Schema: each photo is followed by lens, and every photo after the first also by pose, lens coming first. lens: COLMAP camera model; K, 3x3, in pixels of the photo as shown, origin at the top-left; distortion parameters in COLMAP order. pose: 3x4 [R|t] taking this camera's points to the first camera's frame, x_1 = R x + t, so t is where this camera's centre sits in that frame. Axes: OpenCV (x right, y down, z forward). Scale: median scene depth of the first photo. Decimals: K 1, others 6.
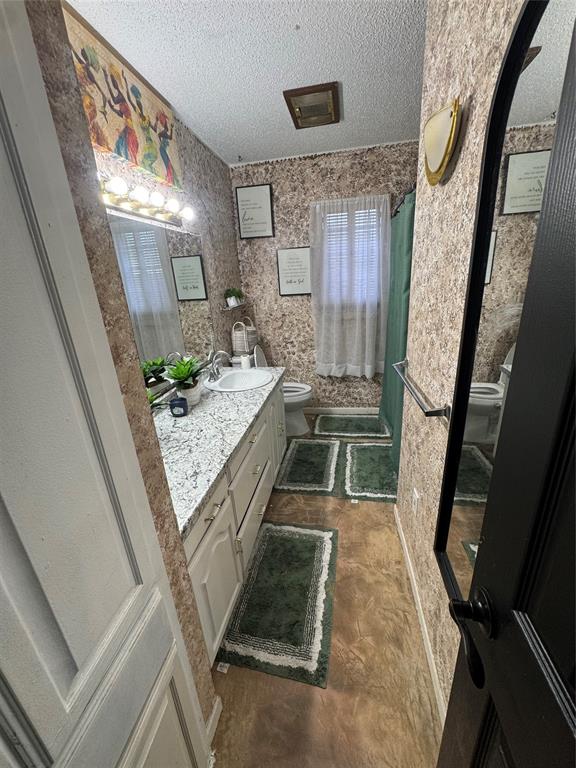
lens RADIAL K [[307.5, 0, 288.2], [0, 307.5, 383.8], [0, 0, 1]] dist [-0.005807, 0.000697]
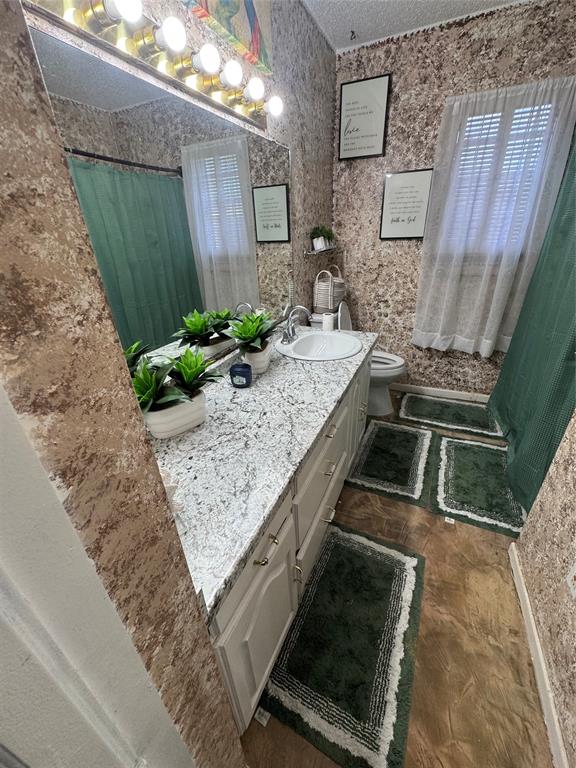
lens RADIAL K [[307.5, 0, 289.4], [0, 307.5, 384.3], [0, 0, 1]] dist [-0.005807, 0.000697]
pose [[0.968595, 0.131355, -0.211117, -0.044341], [-0.100343, 0.983356, 0.151466, -0.021819], [0.227499, -0.125525, 0.965654, 0.176335]]
